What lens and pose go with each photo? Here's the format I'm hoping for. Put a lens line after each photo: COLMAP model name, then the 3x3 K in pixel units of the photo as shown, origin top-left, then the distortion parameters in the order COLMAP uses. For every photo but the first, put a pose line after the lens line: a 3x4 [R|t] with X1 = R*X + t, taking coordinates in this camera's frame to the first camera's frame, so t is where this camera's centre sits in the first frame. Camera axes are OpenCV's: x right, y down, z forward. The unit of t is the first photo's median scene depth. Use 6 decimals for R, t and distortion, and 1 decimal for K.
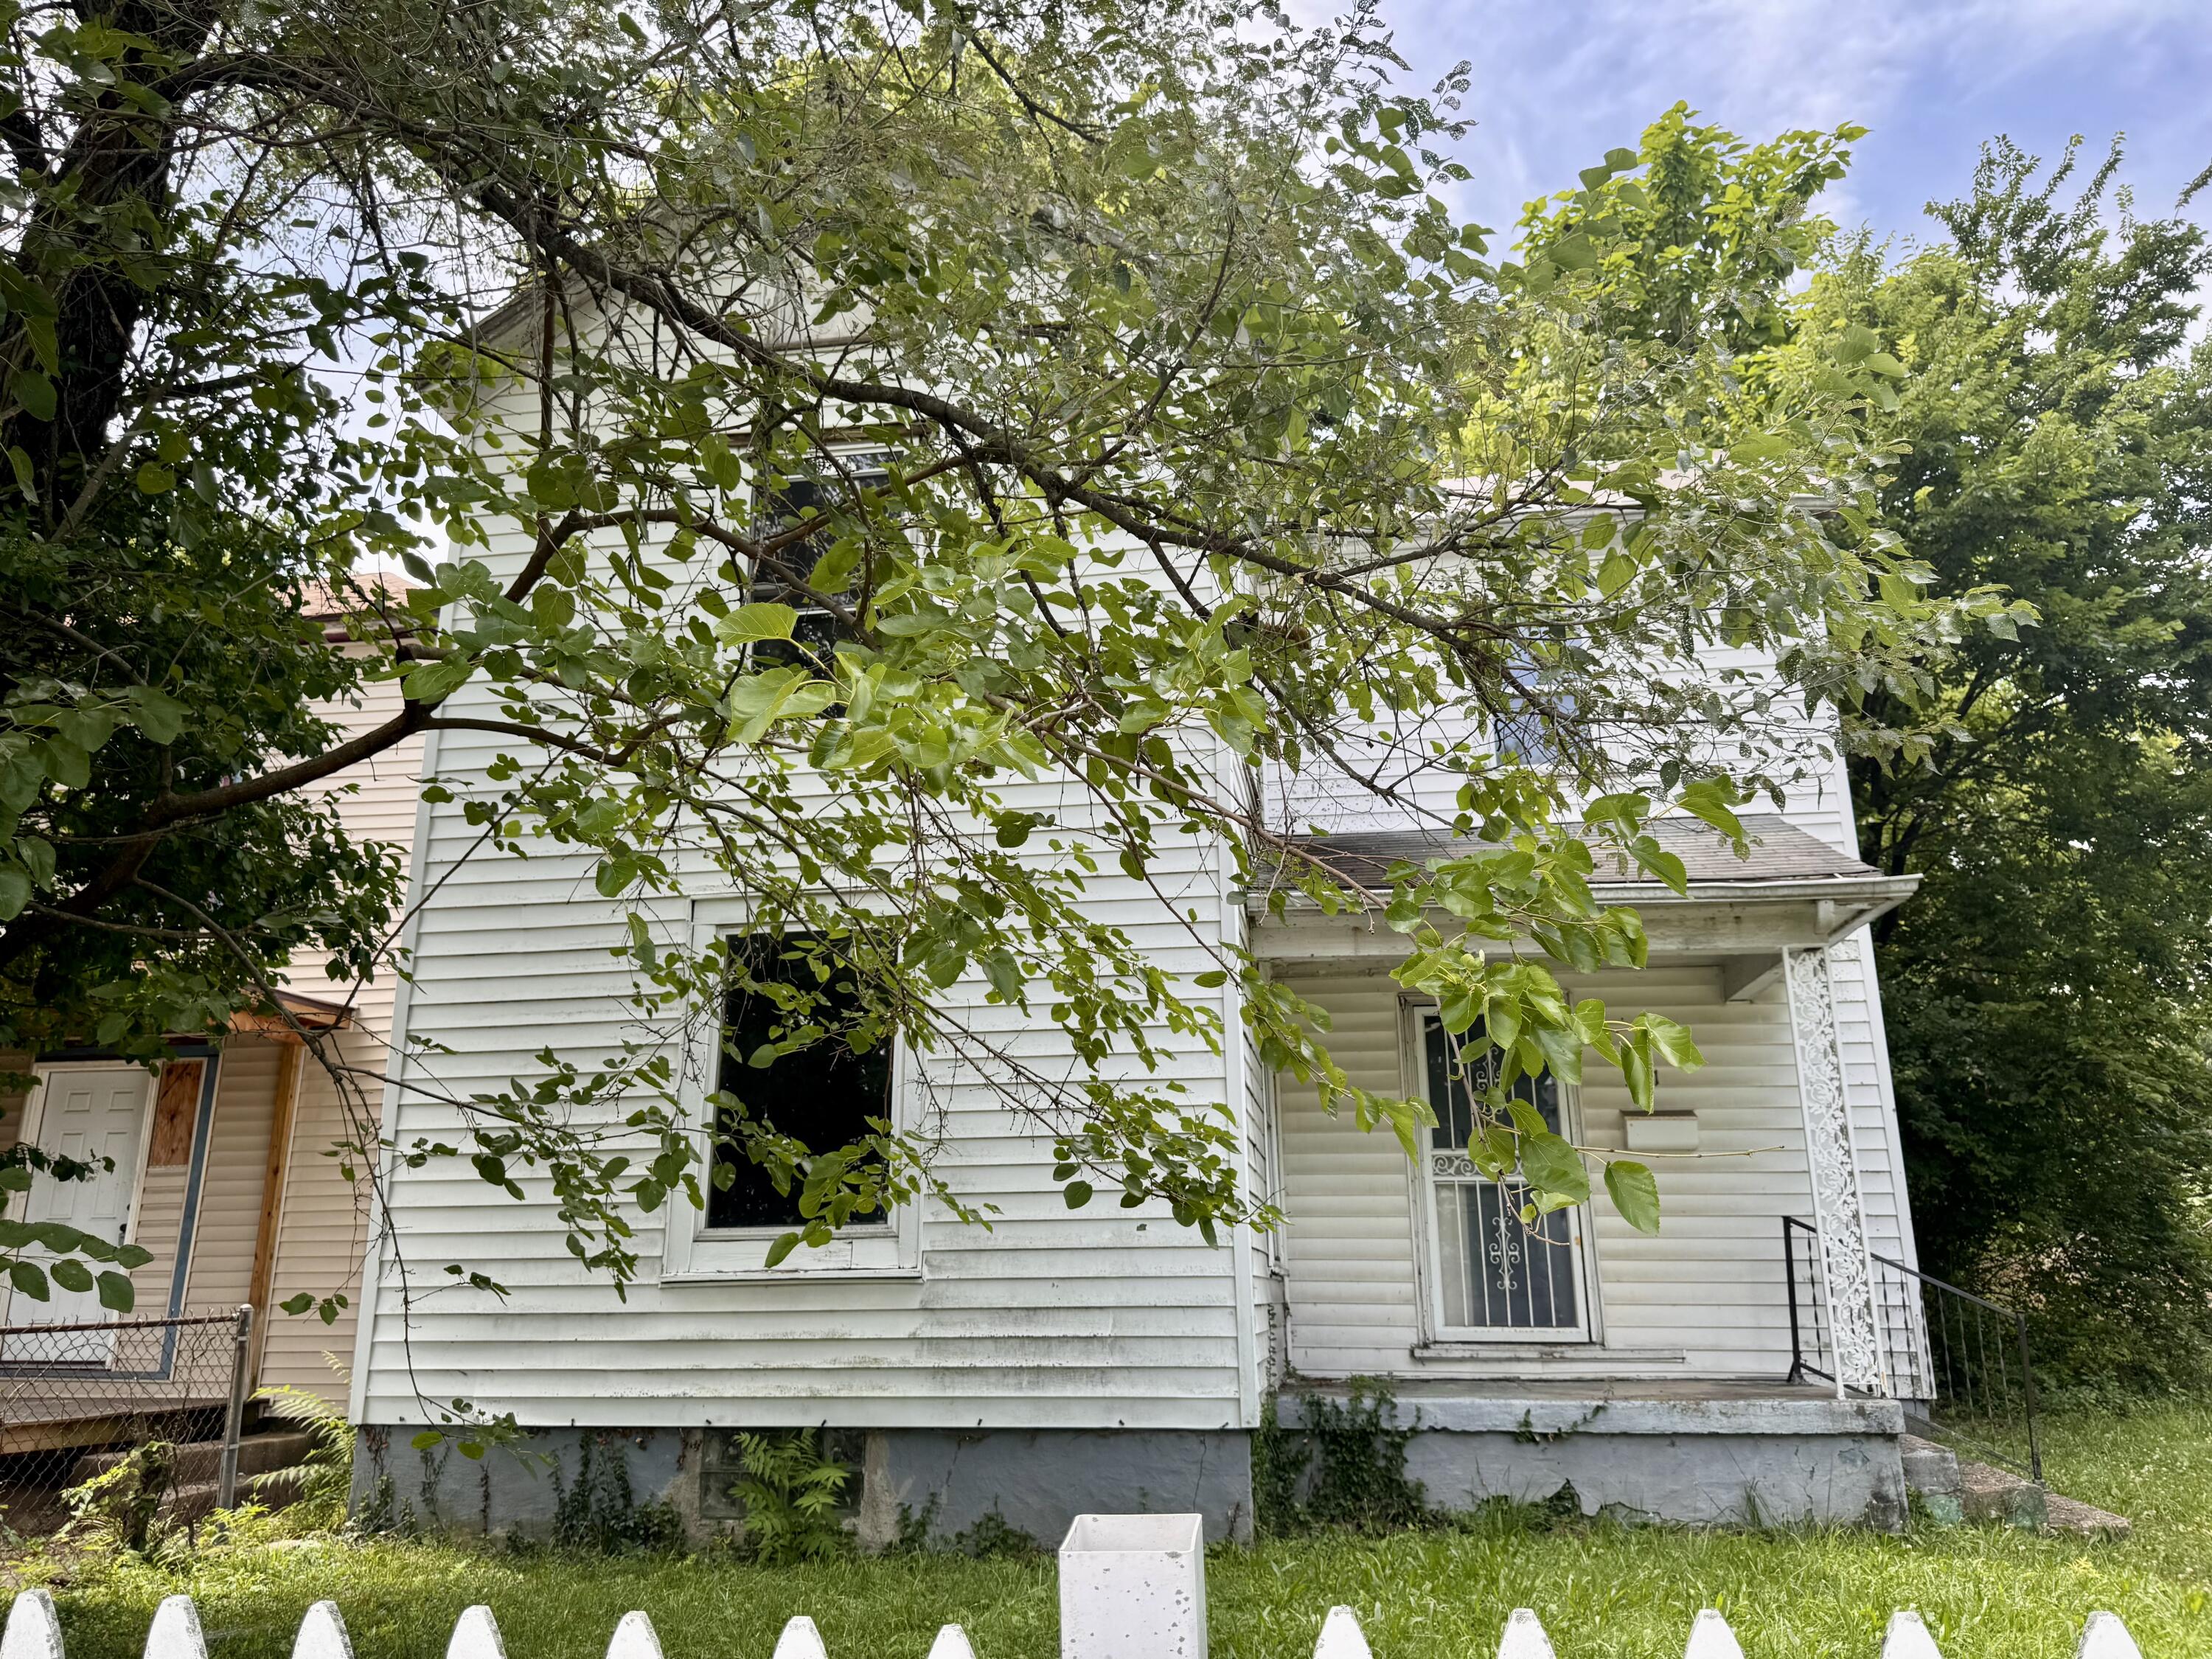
lens RADIAL K [[1563.5, 0, 1104.9], [0, 1563.5, 876.9], [0, 0, 1]] dist [0.012130, 0.000581]
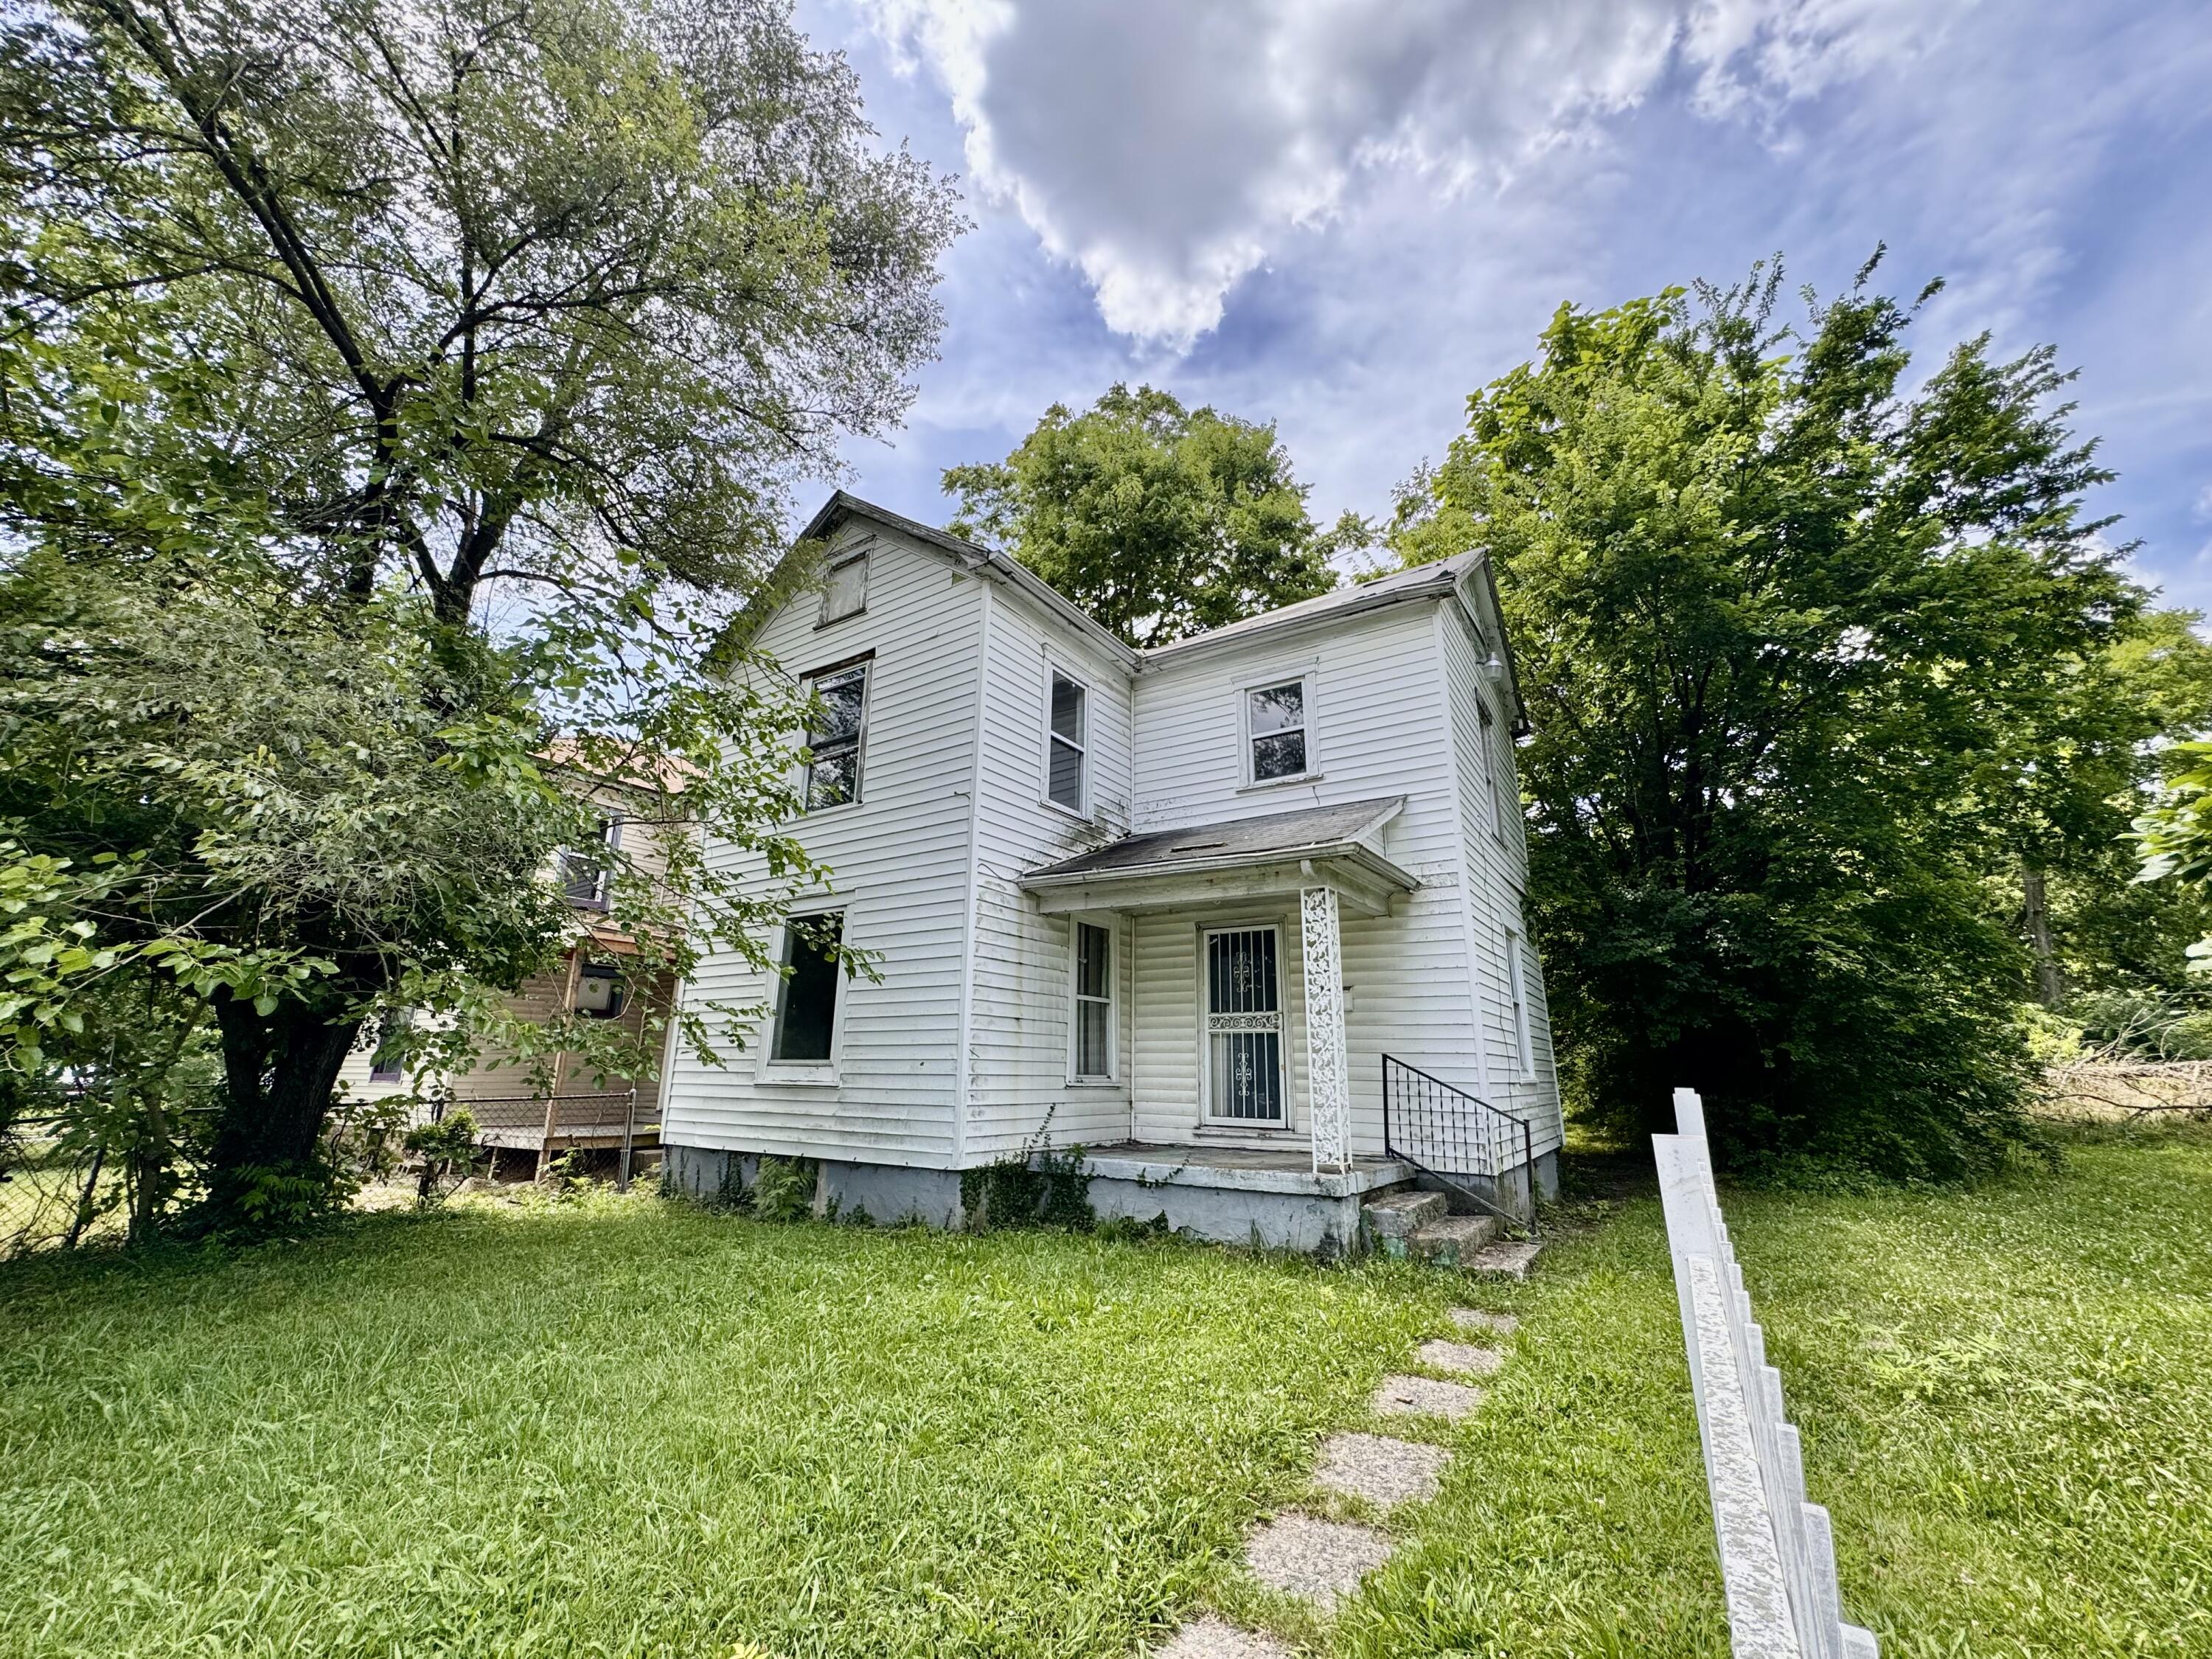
lens RADIAL K [[889.0, 0, 1106.0], [0, 889.0, 829.5], [0, 0, 1]] dist [-0.002232, -0.000060]
pose [[0.908399, -0.095215, -0.407119, 0.657807], [0.091020, 0.995406, -0.029707, -0.008591], [0.408077, -0.010070, 0.912892, 0.085433]]
